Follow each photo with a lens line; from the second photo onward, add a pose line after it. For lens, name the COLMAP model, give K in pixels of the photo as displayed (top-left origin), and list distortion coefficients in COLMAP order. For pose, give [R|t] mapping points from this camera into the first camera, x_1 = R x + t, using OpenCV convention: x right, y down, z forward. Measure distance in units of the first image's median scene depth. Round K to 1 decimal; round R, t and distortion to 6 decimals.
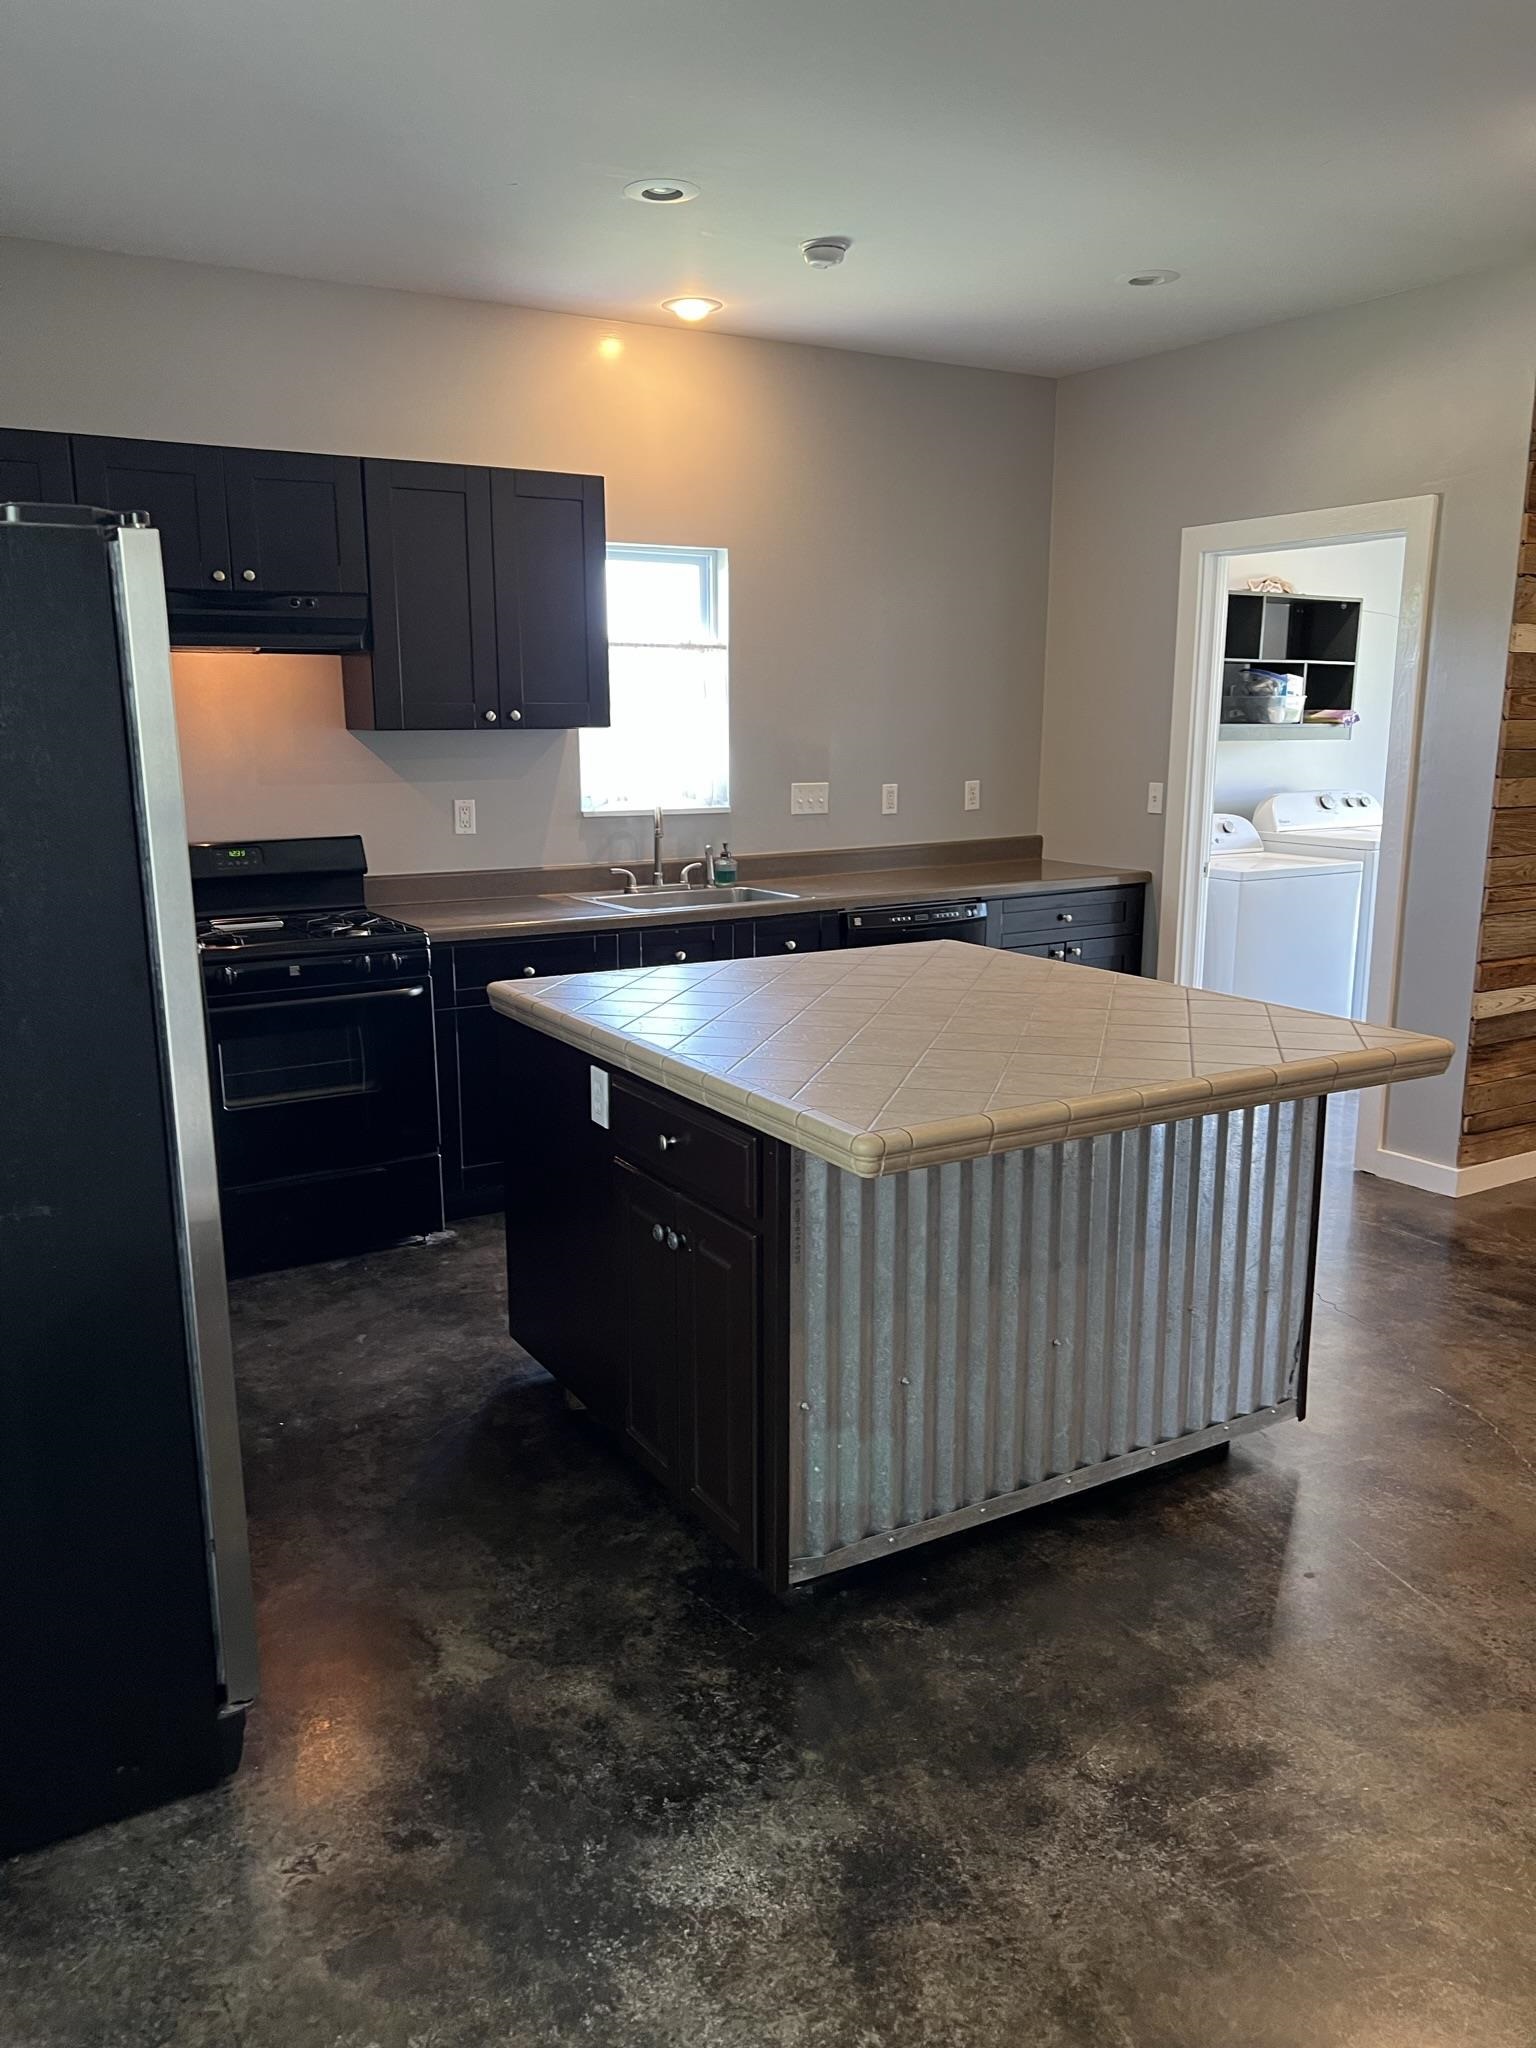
lens RADIAL K [[1543.9, 0, 768.2], [0, 1543.9, 1045.7], [0, 0, 1]] dist [0.012802, 0.001168]
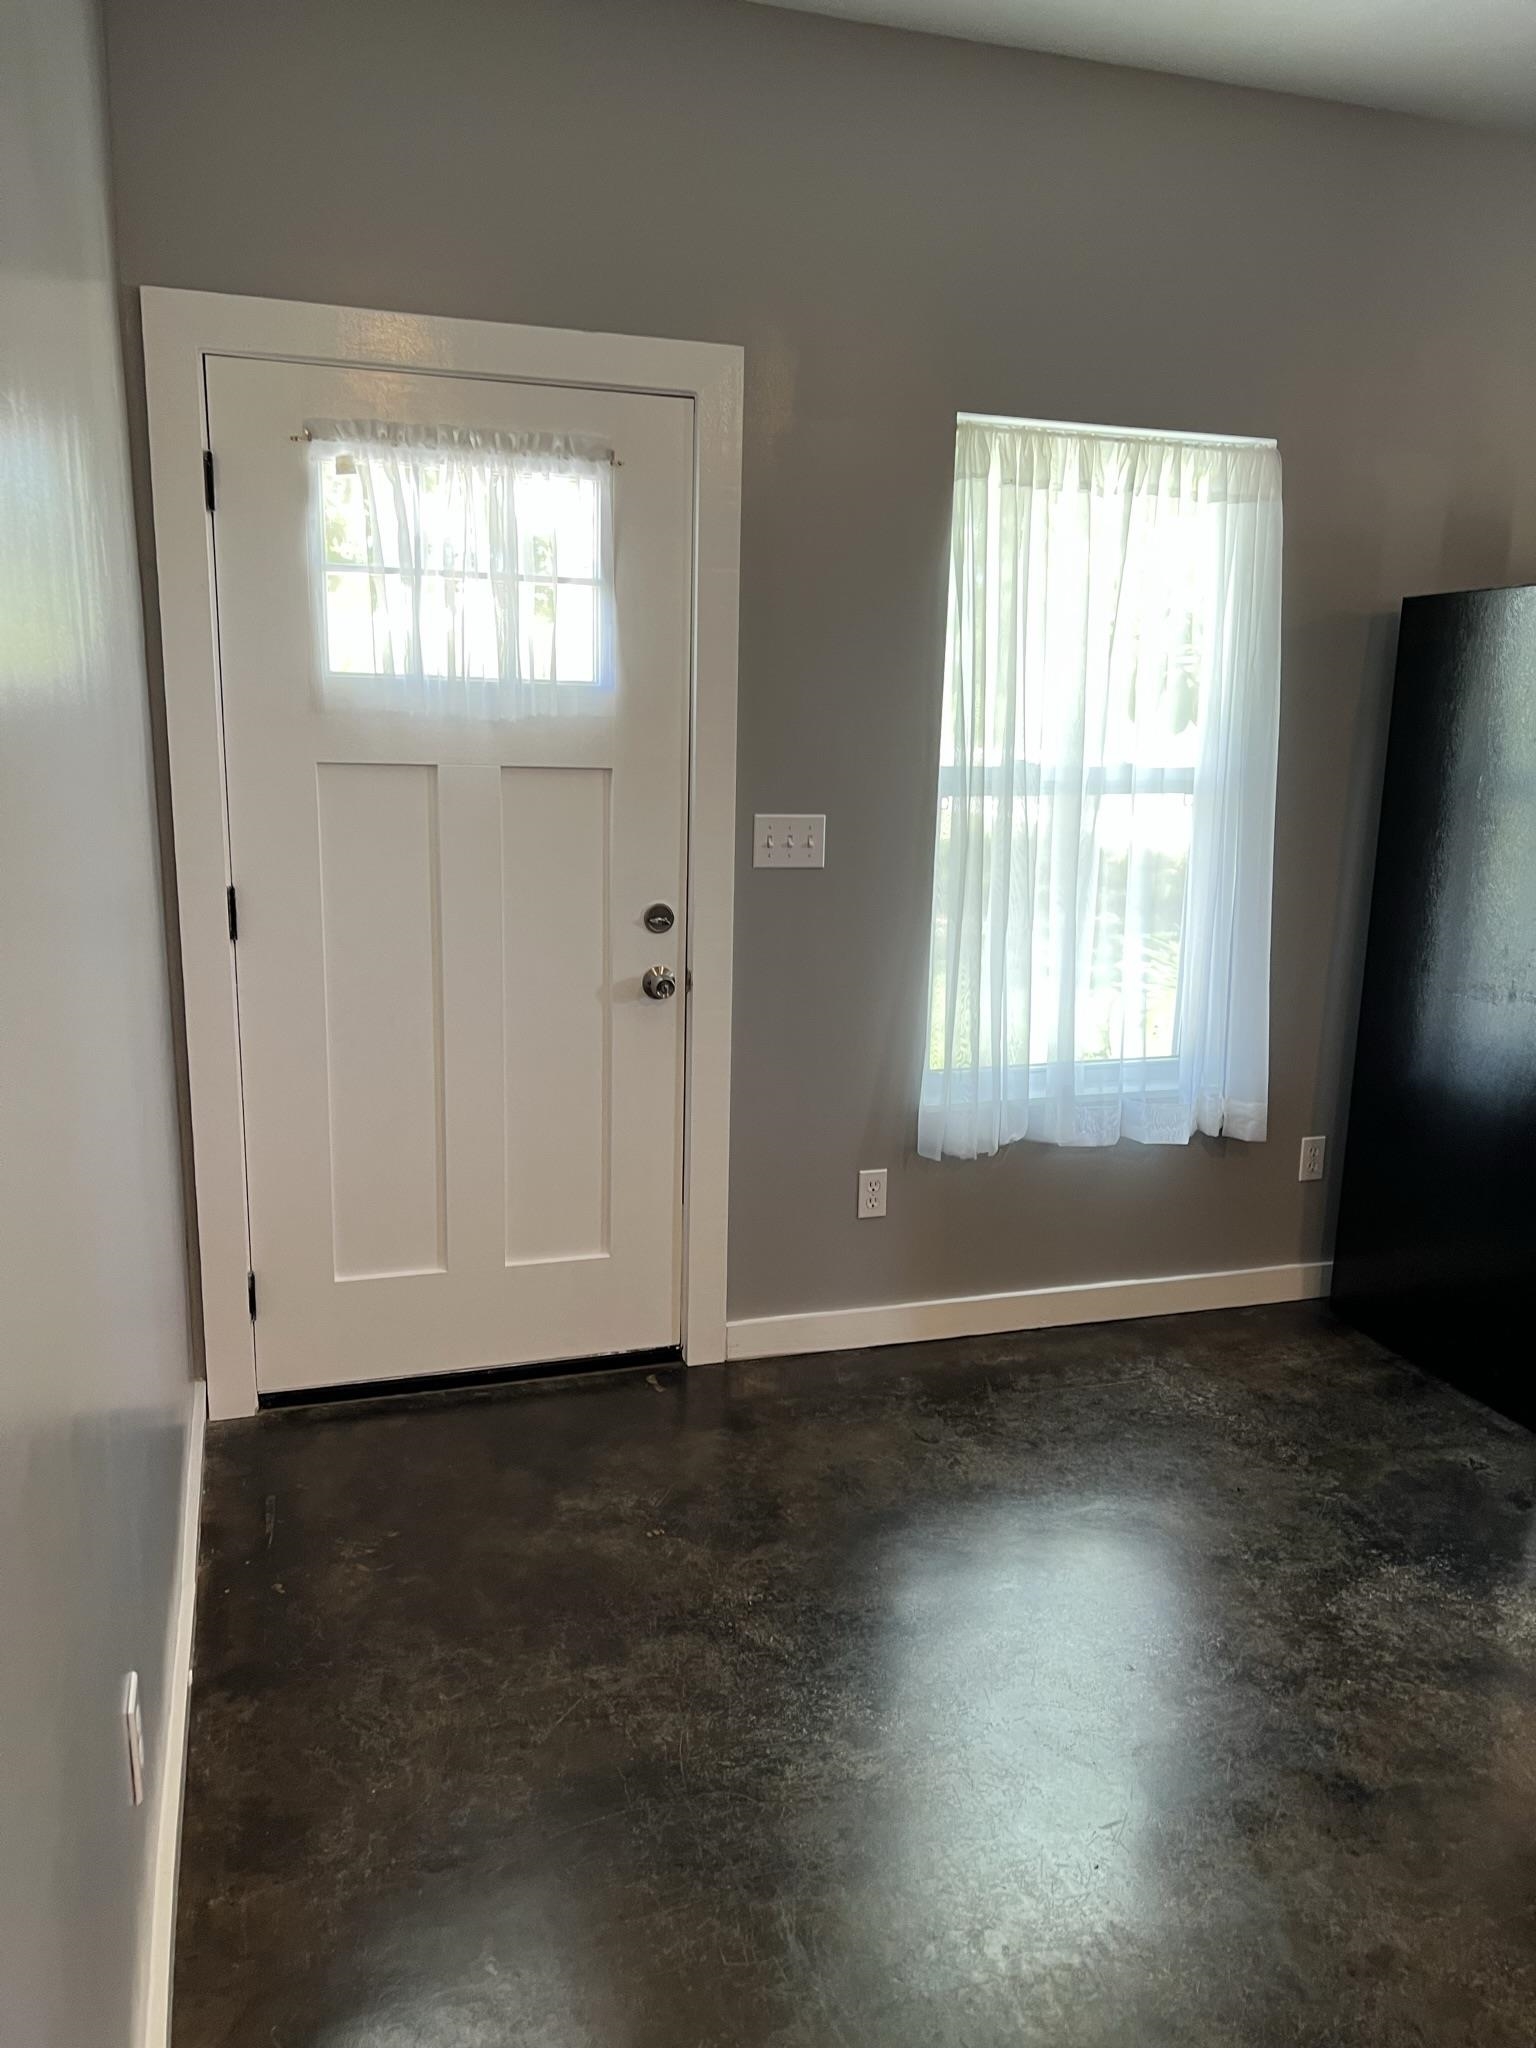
lens RADIAL K [[1548.5, 0, 757.0], [0, 1548.5, 1042.7], [0, 0, 1]] dist [0.031055, -0.034884]
pose [[-0.233063, 0.206082, -0.950375, 1.094942], [-0.230114, 0.937845, 0.259796, -0.075411], [0.944843, 0.279244, -0.171155, 0.441895]]
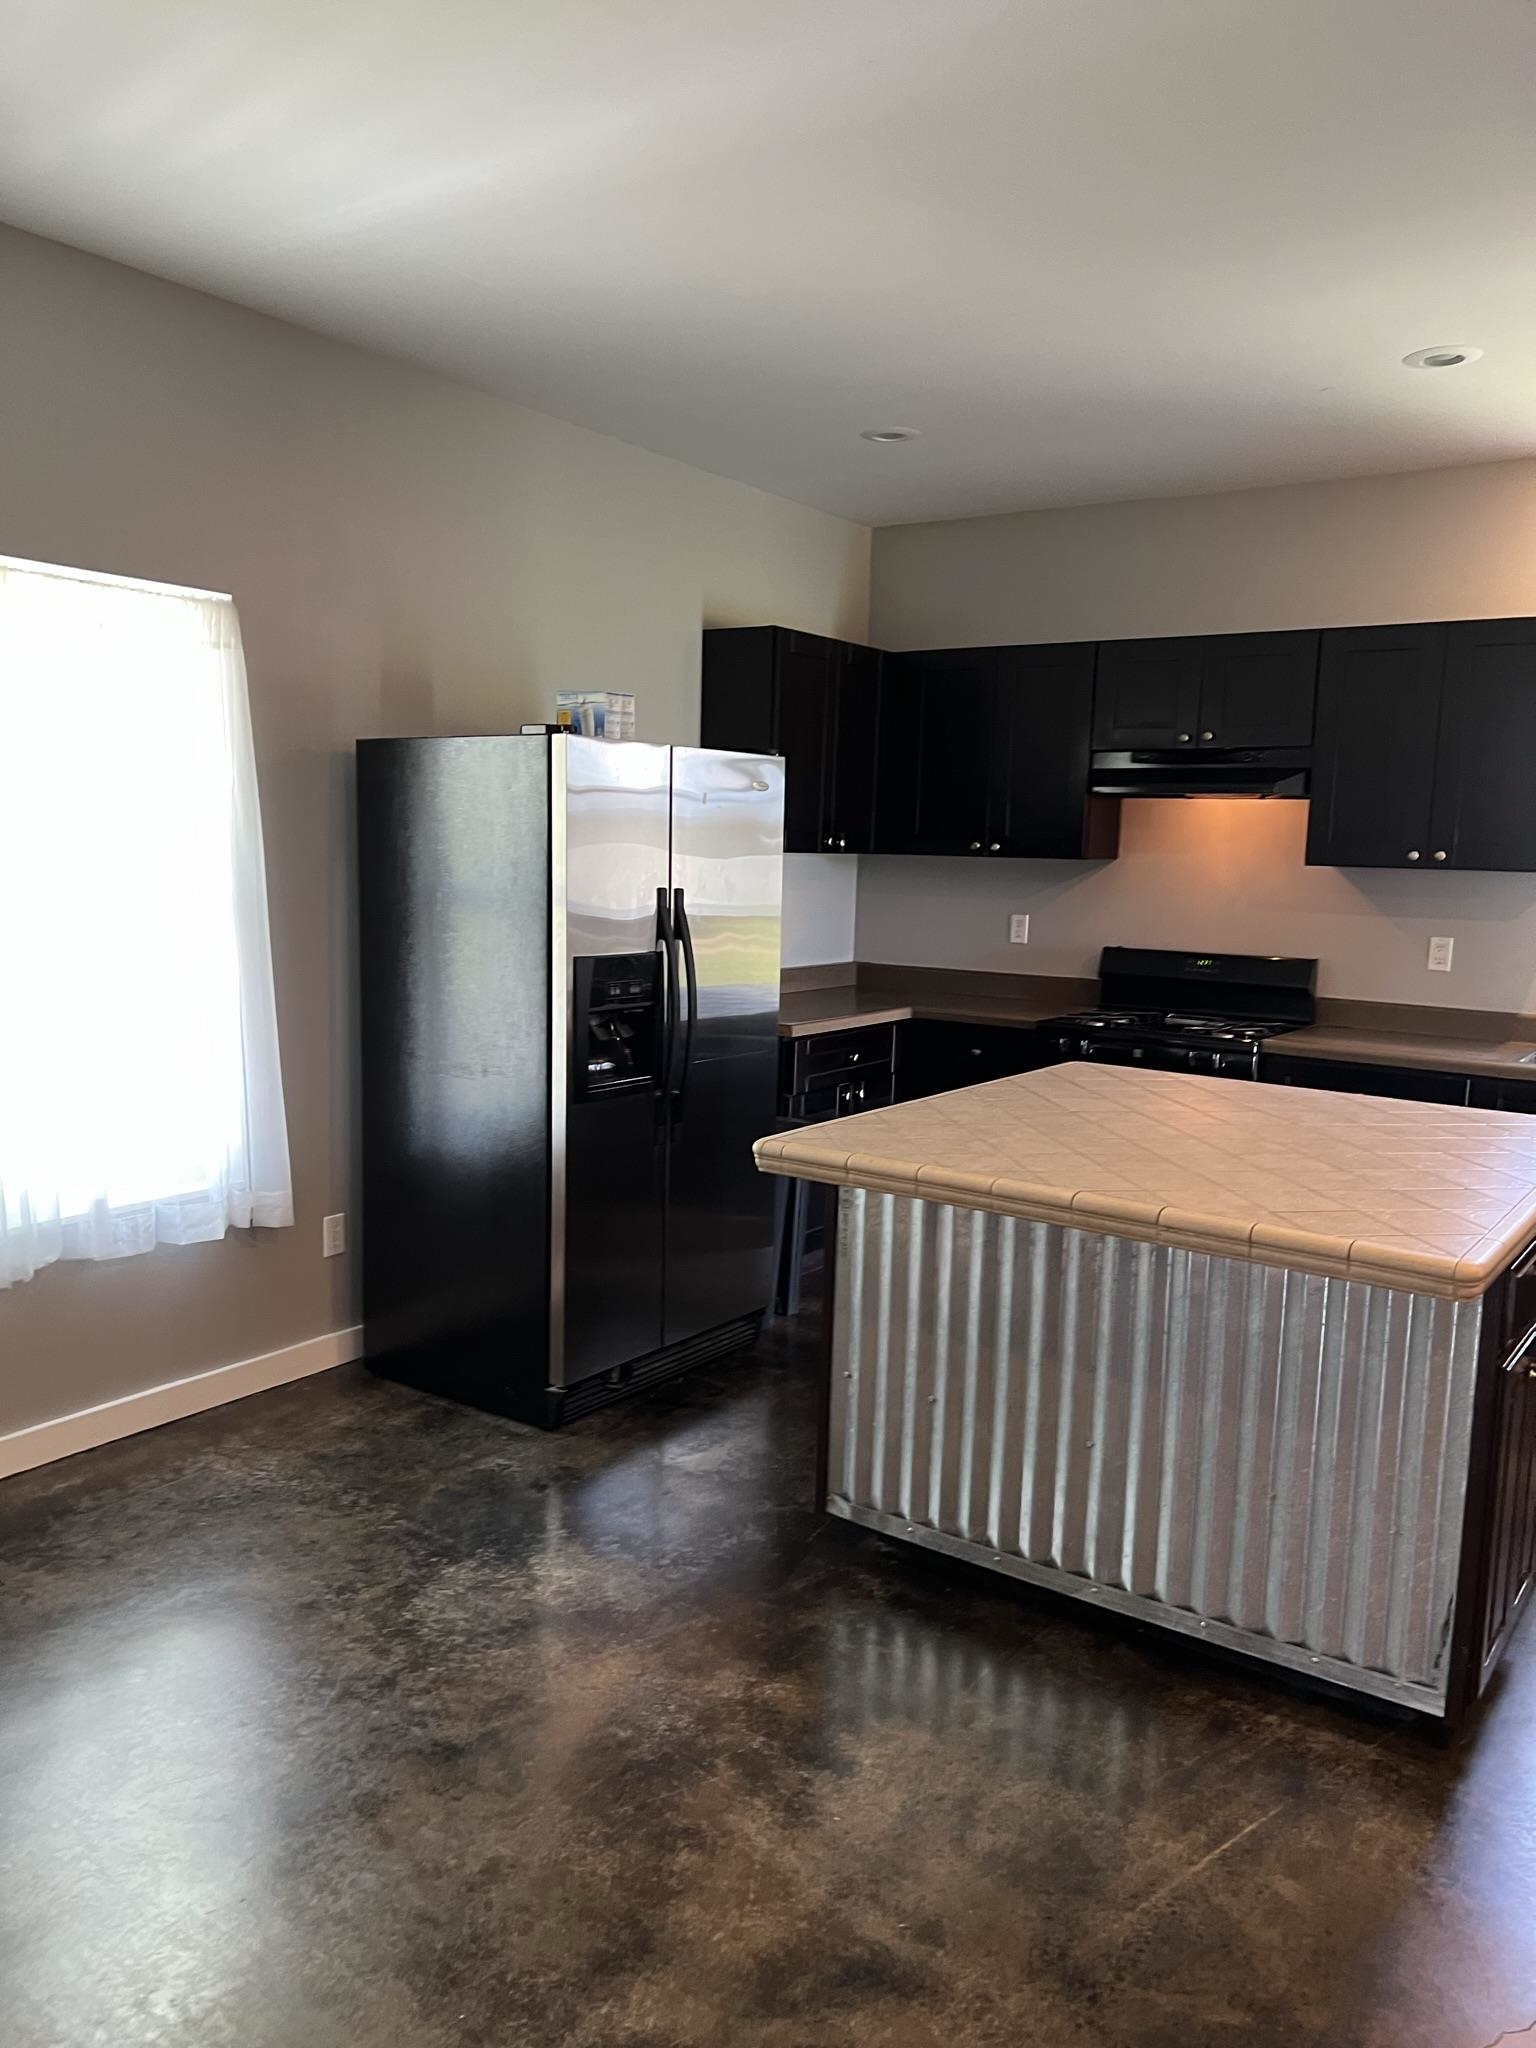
lens RADIAL K [[1548.5, 0, 757.0], [0, 1548.5, 1042.7], [0, 0, 1]] dist [0.031055, -0.034884]
pose [[0.400749, 0.137305, -0.905841, 1.235404], [-0.223845, 0.973416, 0.048517, -0.086141], [0.888422, 0.183325, 0.420831, 0.382005]]
